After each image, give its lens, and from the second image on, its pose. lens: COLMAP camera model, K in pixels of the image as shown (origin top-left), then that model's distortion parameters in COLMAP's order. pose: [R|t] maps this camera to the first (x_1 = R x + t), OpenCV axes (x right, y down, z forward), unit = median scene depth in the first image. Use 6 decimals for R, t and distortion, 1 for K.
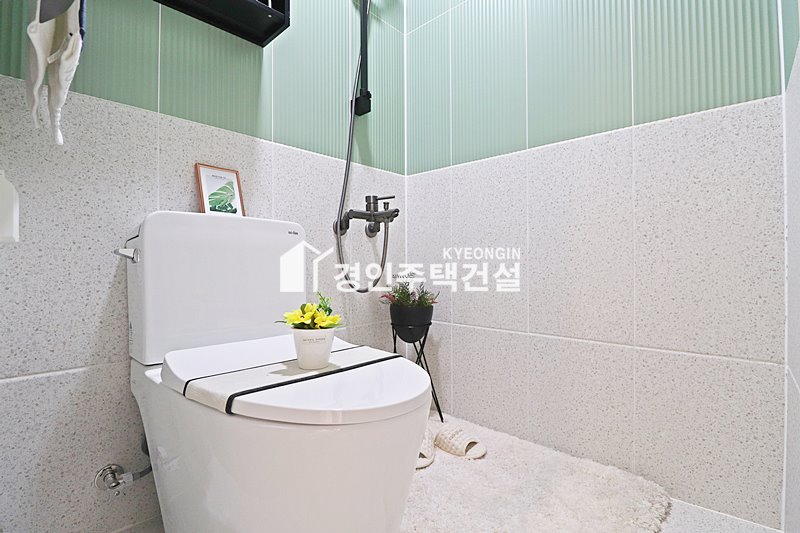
lens RADIAL K [[366.2, 0, 399.5], [0, 366.2, 267.5], [0, 0, 1]] dist [-0.012835, -0.006901]
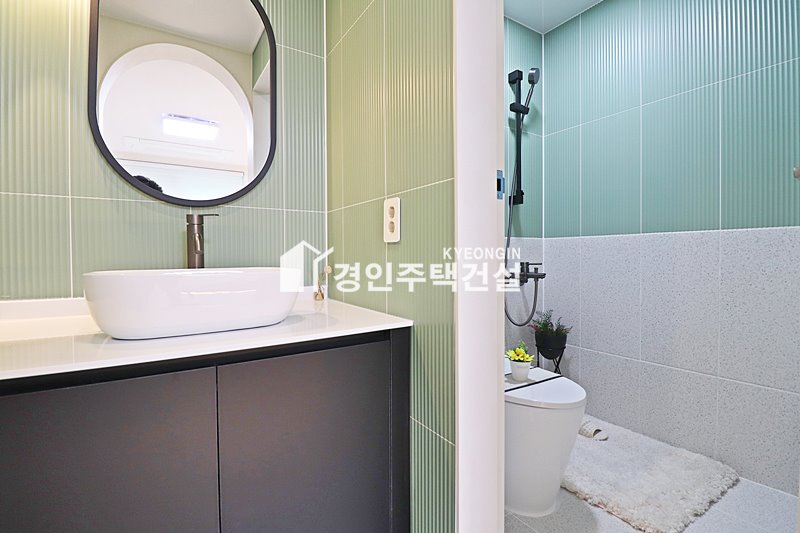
lens RADIAL K [[366.2, 0, 399.5], [0, 366.2, 264.8], [0, 0, 1]] dist [-0.012835, -0.006901]
pose [[0.967663, 0.002764, -0.252232, -0.227210], [0.001965, 0.999827, 0.018495, -0.246361], [0.252239, -0.018392, 0.967490, -0.682212]]
